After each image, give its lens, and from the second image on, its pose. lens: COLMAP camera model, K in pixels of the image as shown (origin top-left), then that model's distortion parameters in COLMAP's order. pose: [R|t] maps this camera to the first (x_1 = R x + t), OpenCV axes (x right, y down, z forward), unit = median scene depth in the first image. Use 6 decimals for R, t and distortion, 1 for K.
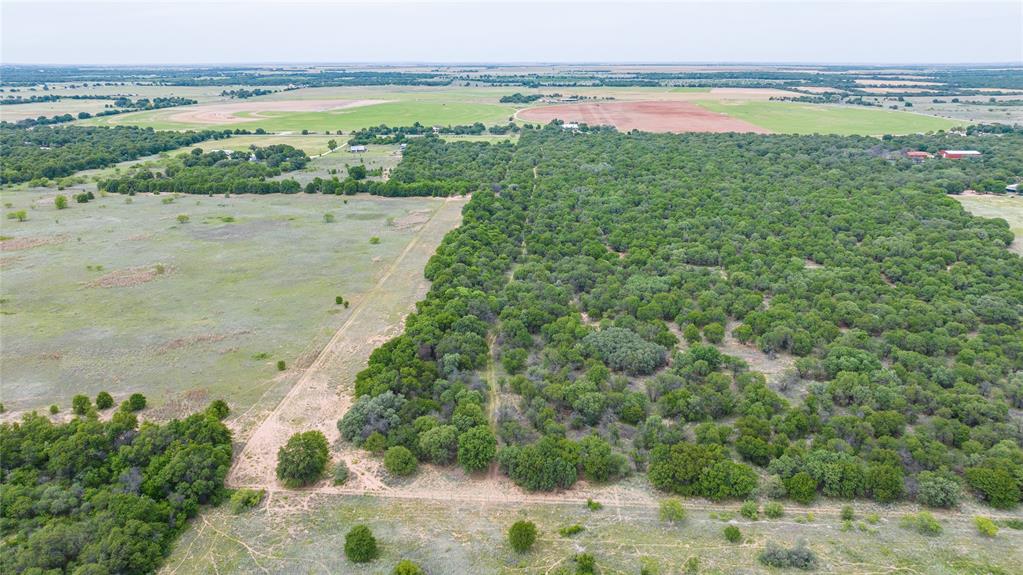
lens RADIAL K [[745.3, 0, 511.5], [0, 745.3, 287.5], [0, 0, 1]] dist [-0.019214, 0.005805]
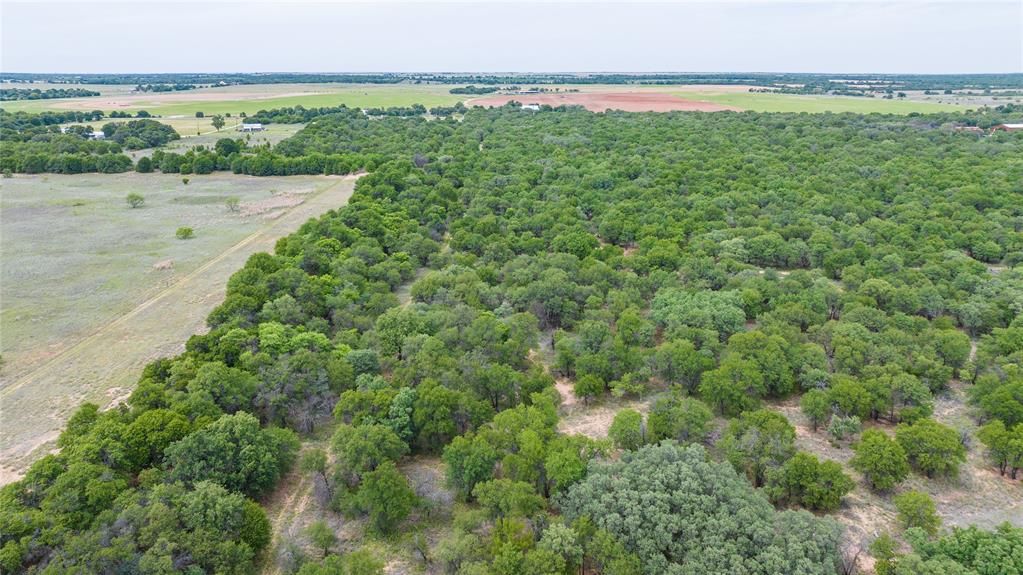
lens RADIAL K [[745.3, 0, 511.5], [0, 745.3, 287.5], [0, 0, 1]] dist [-0.019214, 0.005805]
pose [[0.998653, -0.014023, 0.049946, 0.015202], [0.014886, 0.999746, -0.016948, -0.003771], [-0.049696, 0.017669, 0.998608, 0.185357]]
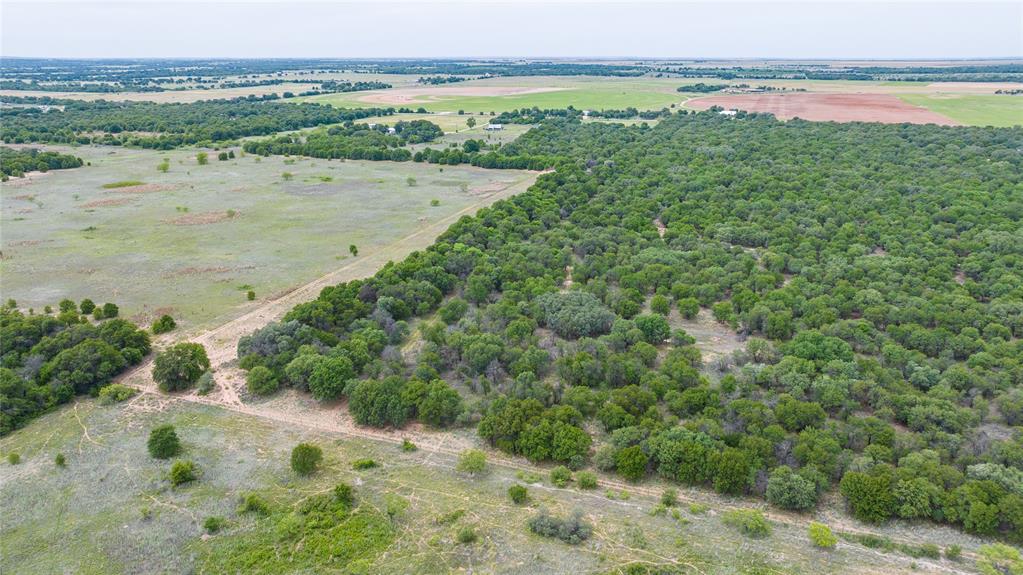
lens RADIAL K [[737.6, 0, 511.5], [0, 737.6, 287.5], [0, 0, 1]] dist [-0.011375, 0.001052]
pose [[0.960025, 0.085975, -0.266384, 0.085978], [-0.084042, 0.996287, 0.018667, 0.010973], [0.267000, 0.004467, 0.963686, 0.022248]]
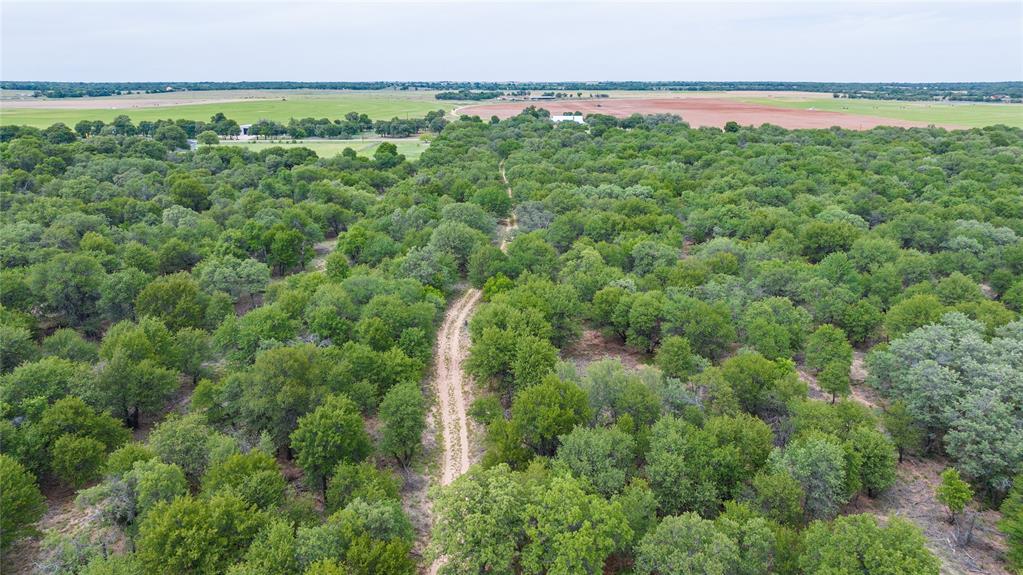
lens RADIAL K [[717.4, 0, 511.5], [0, 717.4, 287.5], [0, 0, 1]] dist [-0.017702, 0.001002]
pose [[0.998549, -0.014131, 0.051969, 0.023713], [0.015265, 0.999652, -0.021496, -0.112745], [-0.051648, 0.022258, 0.998417, 0.599637]]
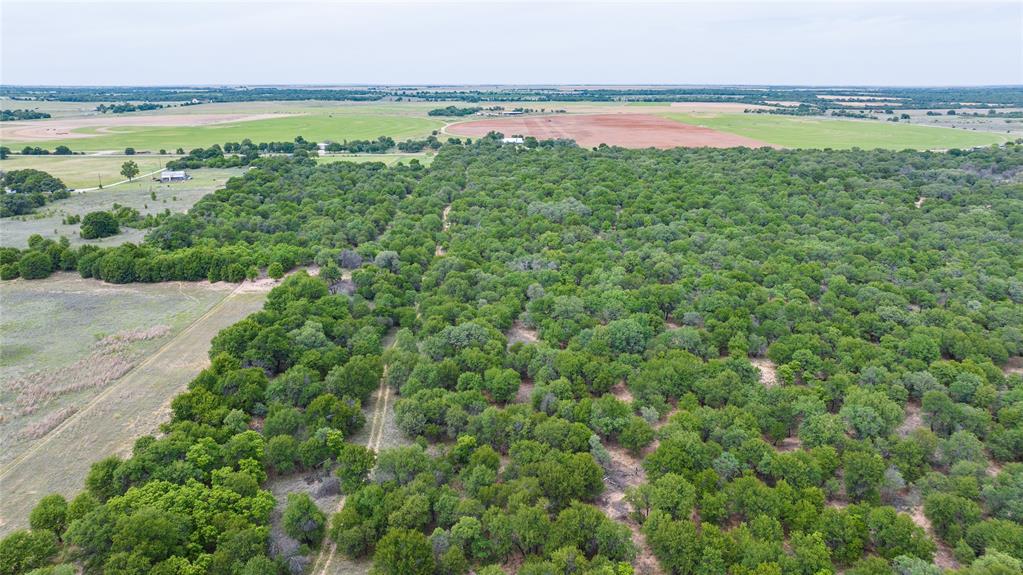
lens RADIAL K [[724.3, 0, 511.5], [0, 724.3, 287.5], [0, 0, 1]] dist [-0.019288, 0.009527]
pose [[0.997507, -0.018469, 0.068107, 0.028106], [0.020050, 0.999543, -0.022608, -0.059425], [-0.067659, 0.023917, 0.997422, 0.308793]]
